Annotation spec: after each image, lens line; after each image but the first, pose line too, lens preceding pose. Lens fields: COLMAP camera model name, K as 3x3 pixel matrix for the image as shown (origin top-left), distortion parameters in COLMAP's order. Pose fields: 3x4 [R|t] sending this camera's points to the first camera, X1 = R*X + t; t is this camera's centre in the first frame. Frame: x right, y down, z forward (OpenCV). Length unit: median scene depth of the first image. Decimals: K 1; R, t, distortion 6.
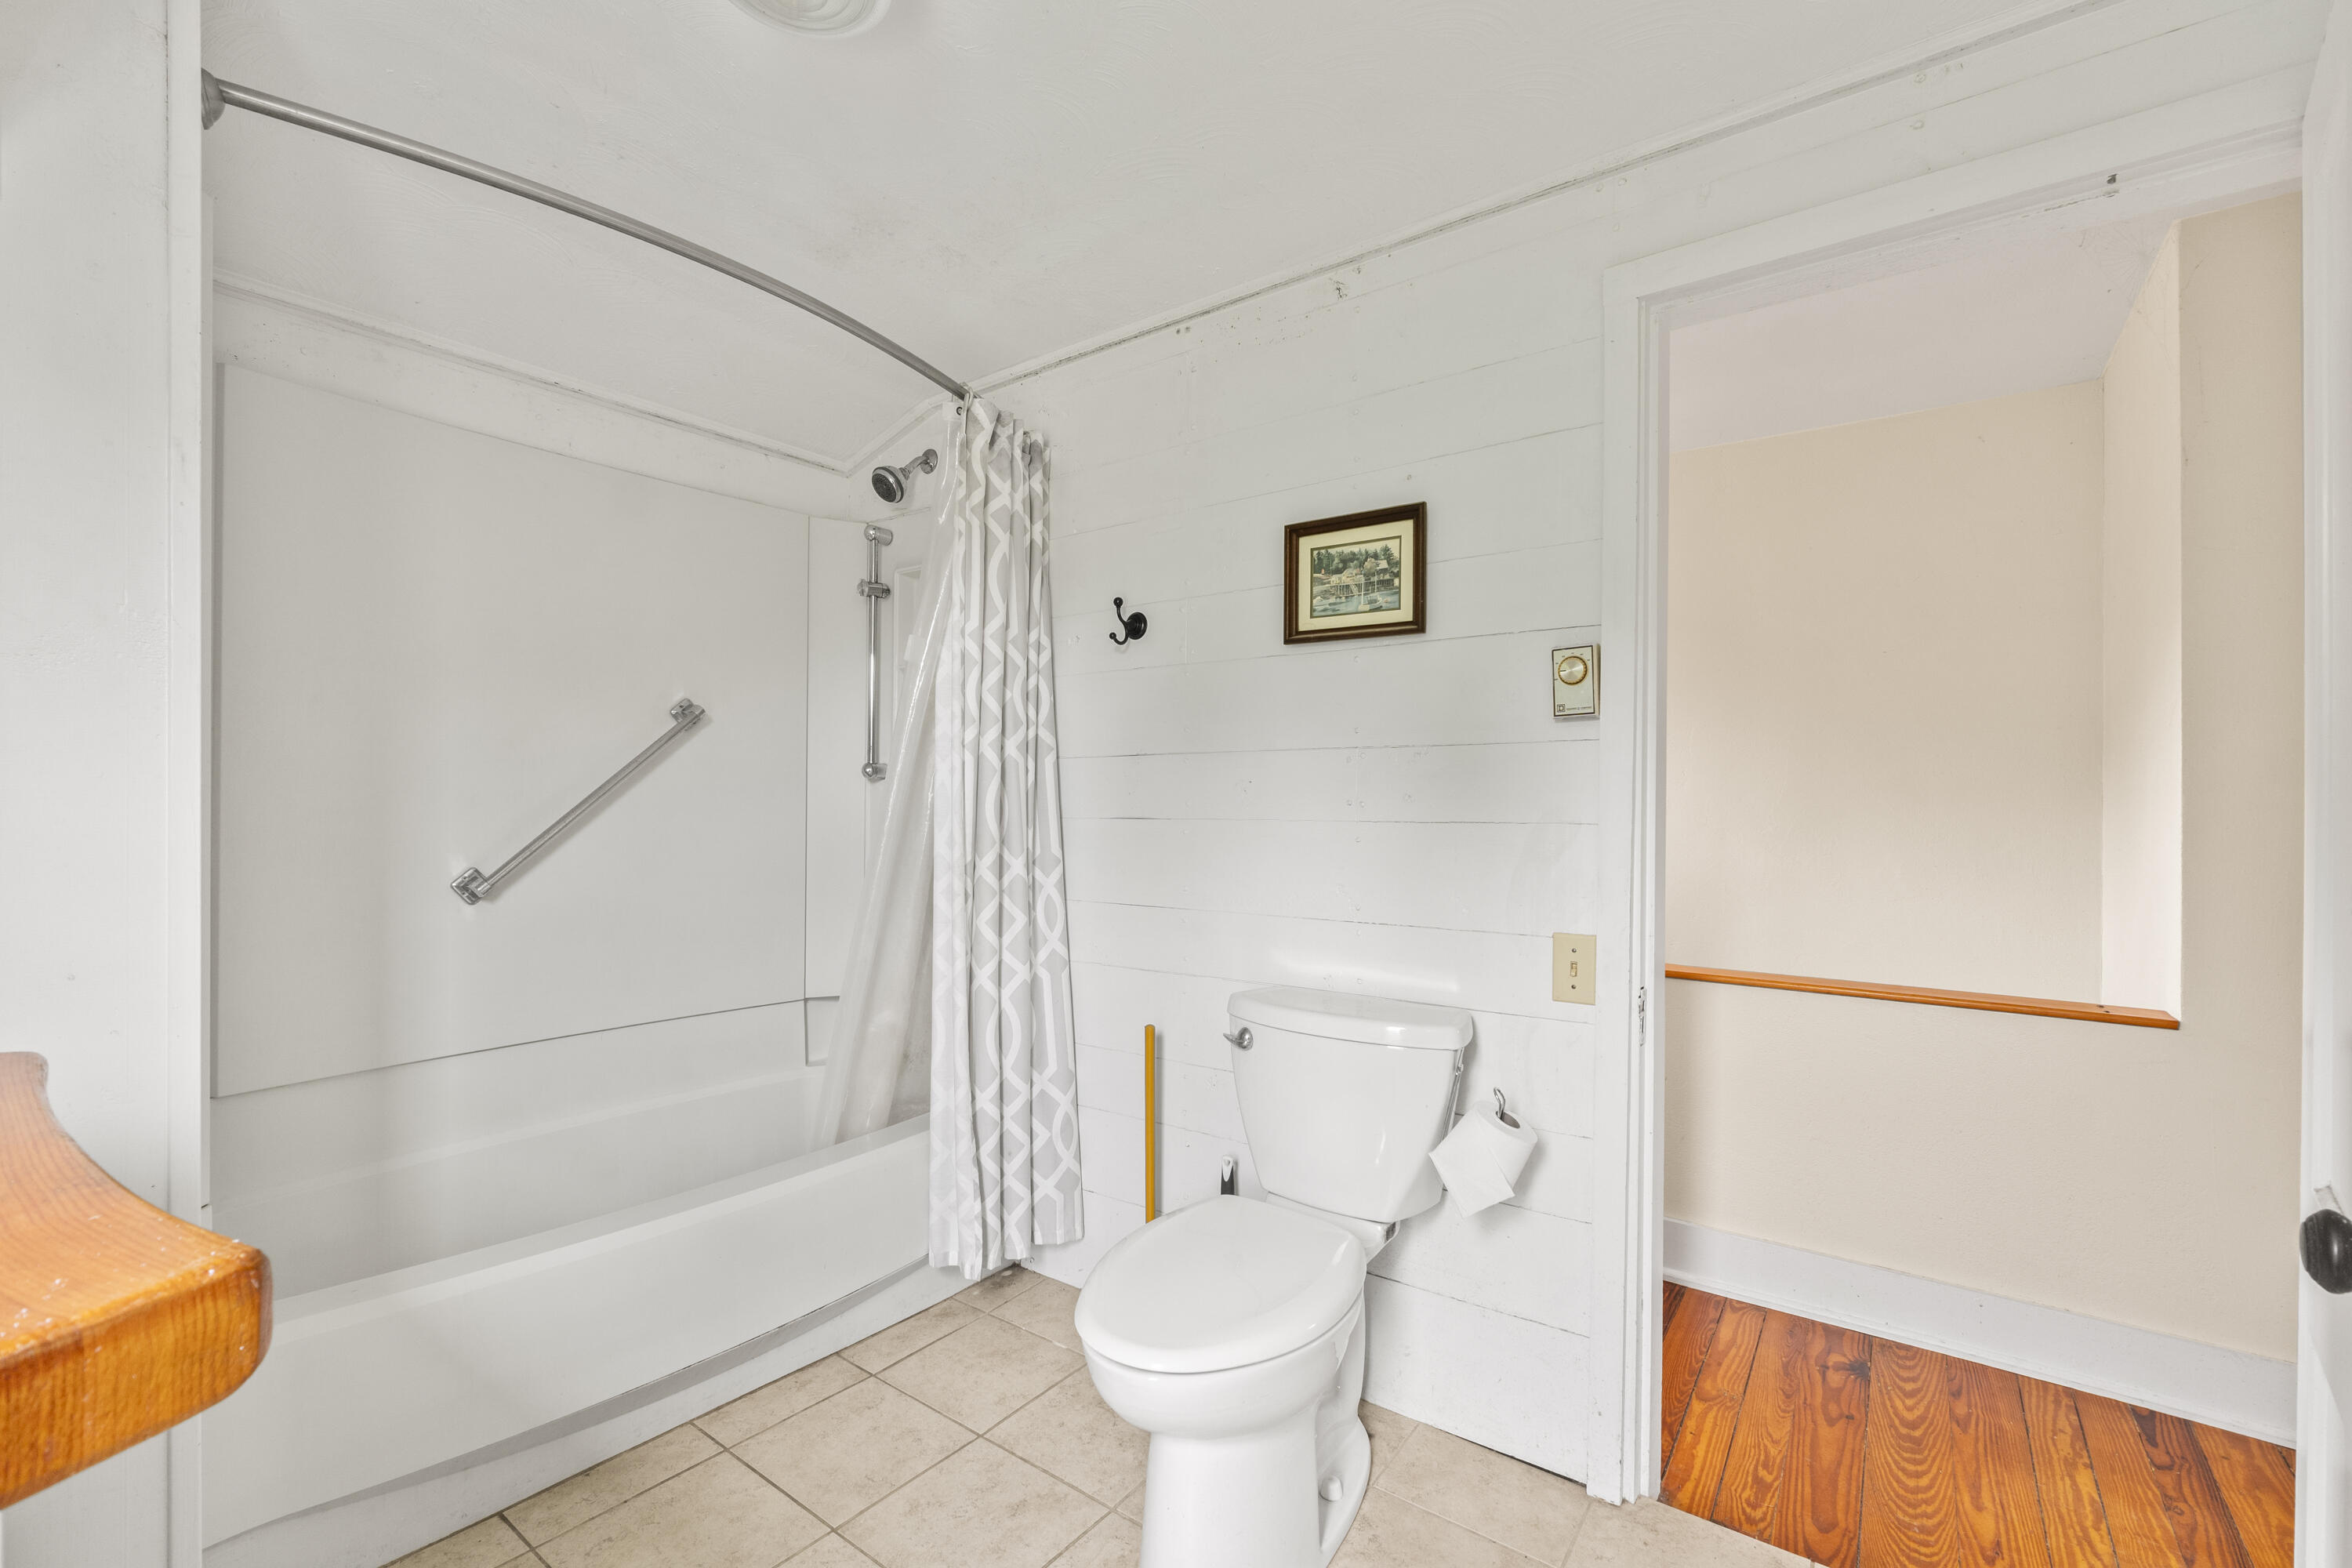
lens RADIAL K [[1008.4, 0, 1168.6], [0, 1008.4, 790.9], [0, 0, 1]] dist [-0.003464, -0.000416]
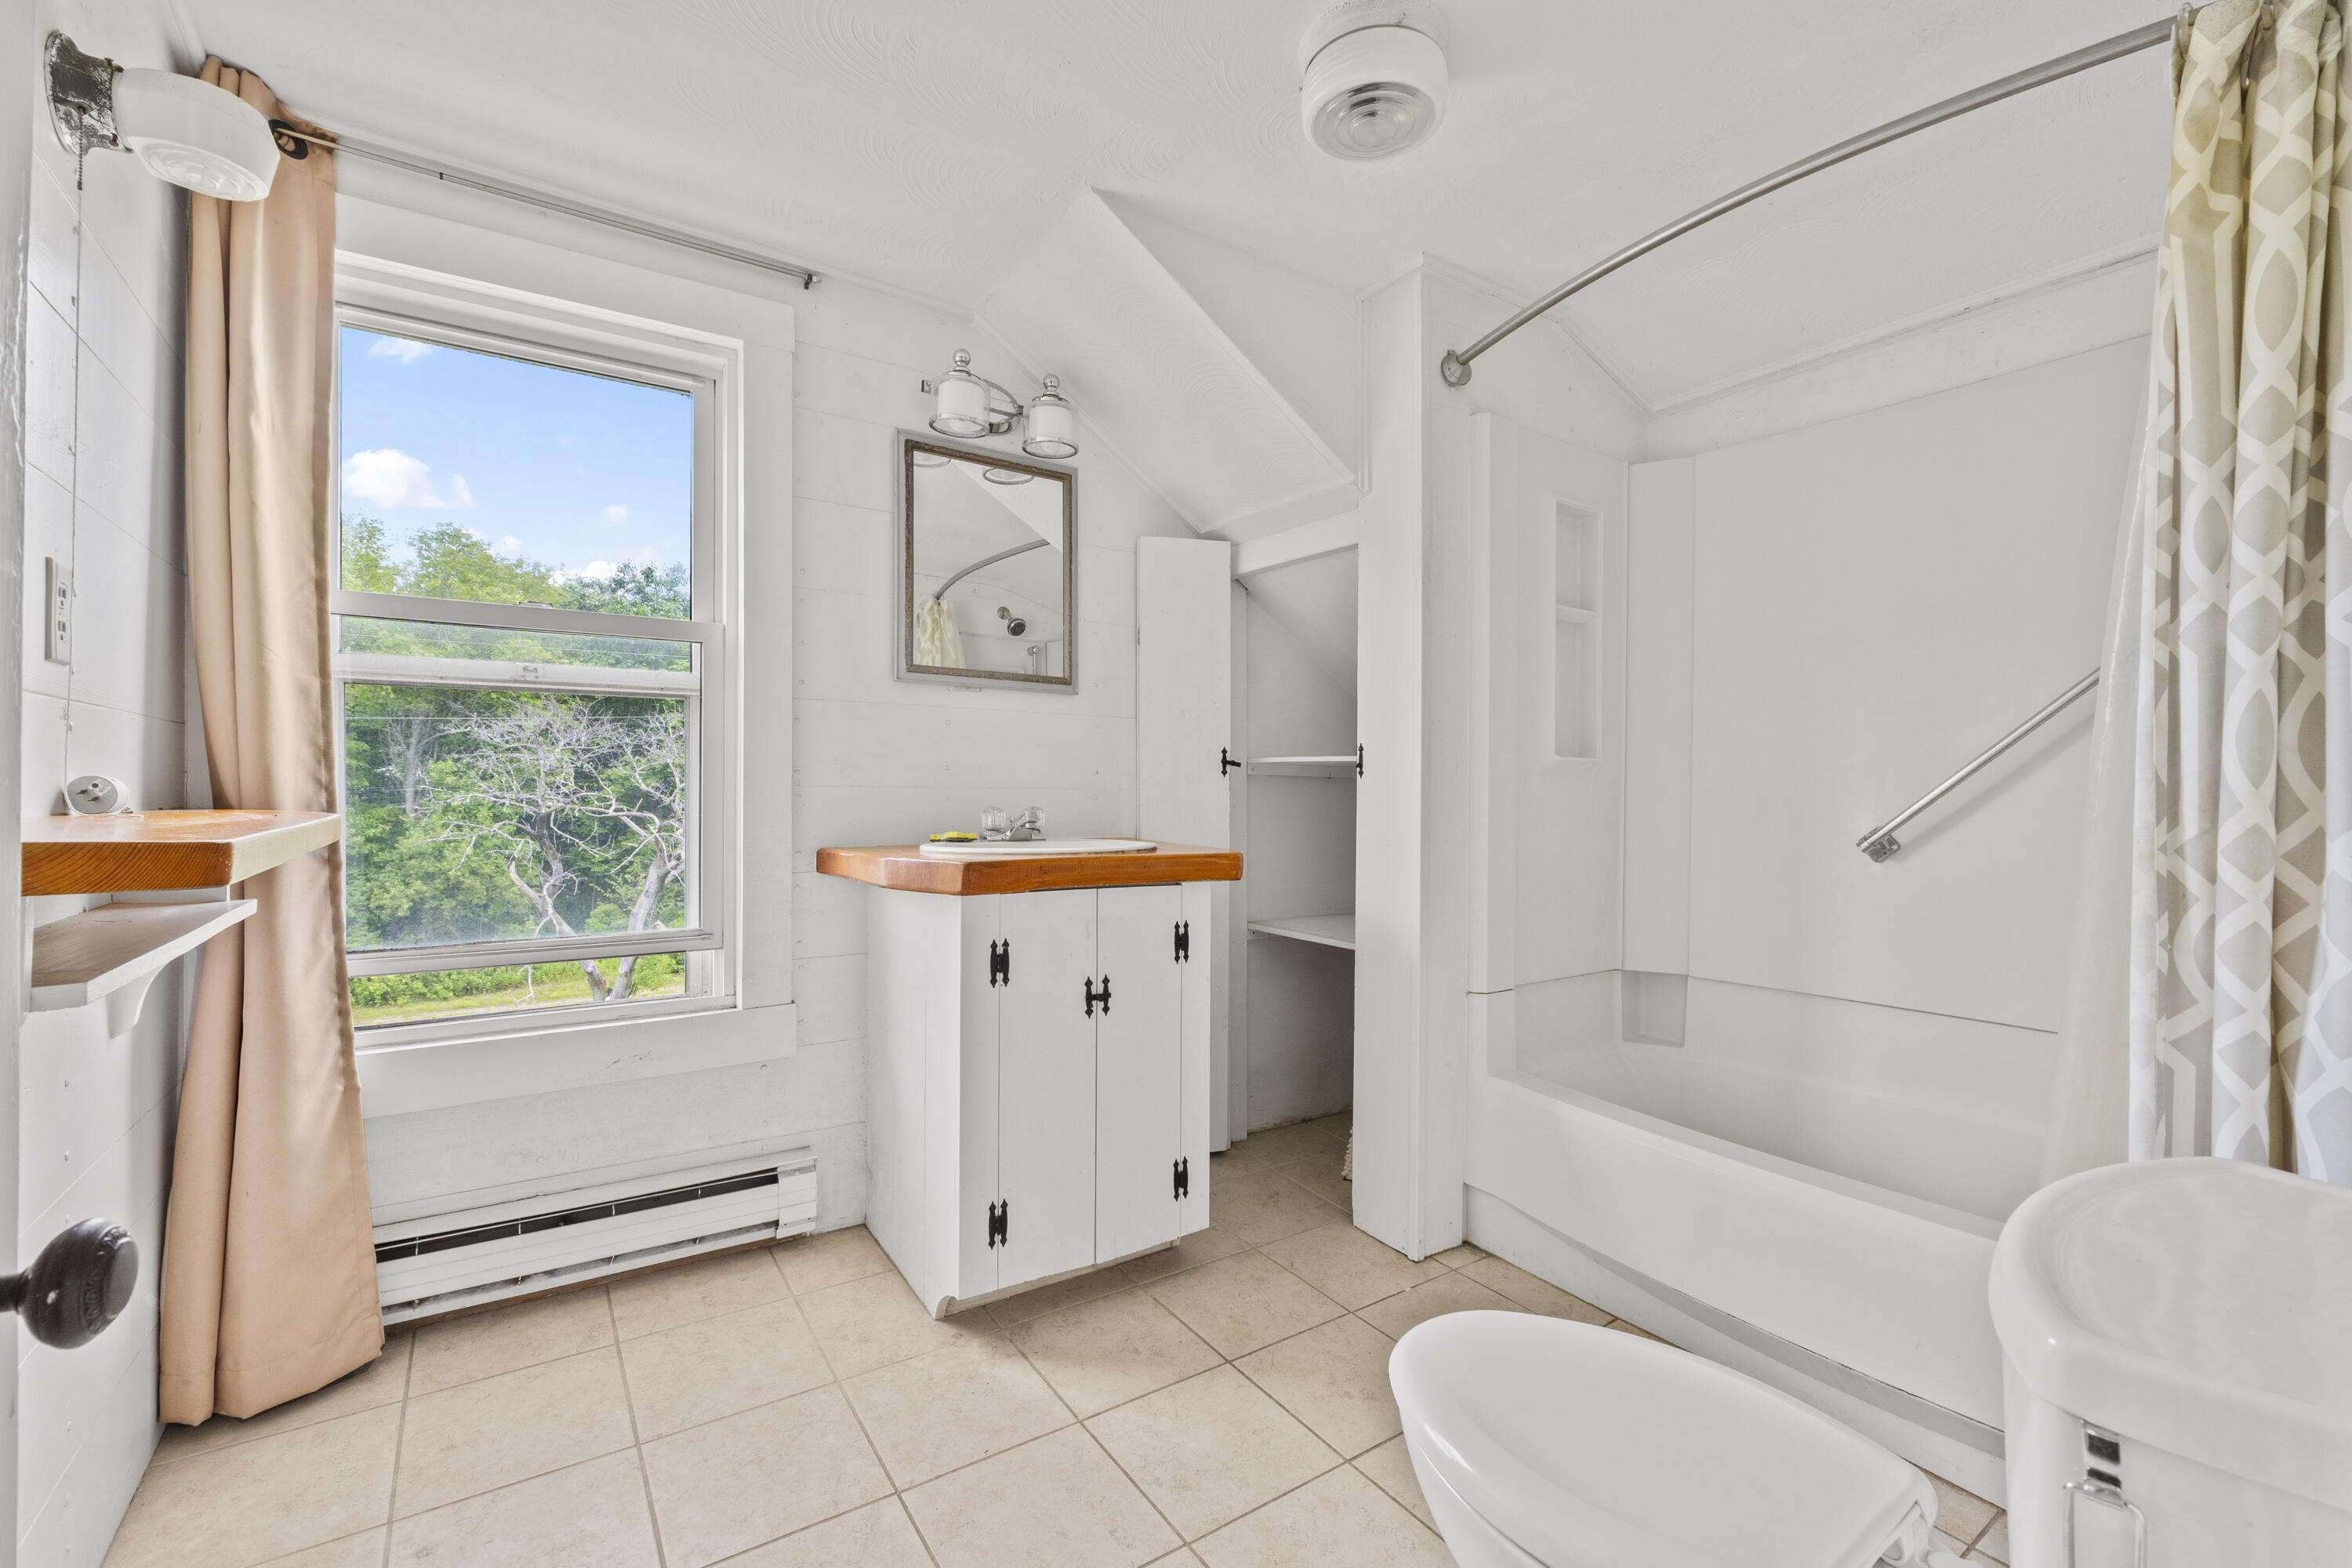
lens RADIAL K [[1008.4, 0, 1168.6], [0, 1008.4, 790.9], [0, 0, 1]] dist [-0.003464, -0.000416]
pose [[-0.336299, -0.010651, -0.941695, 0.539333], [0.002788, 0.999920, -0.012305, 0.049077], [0.941751, -0.006764, -0.336242, 0.670430]]
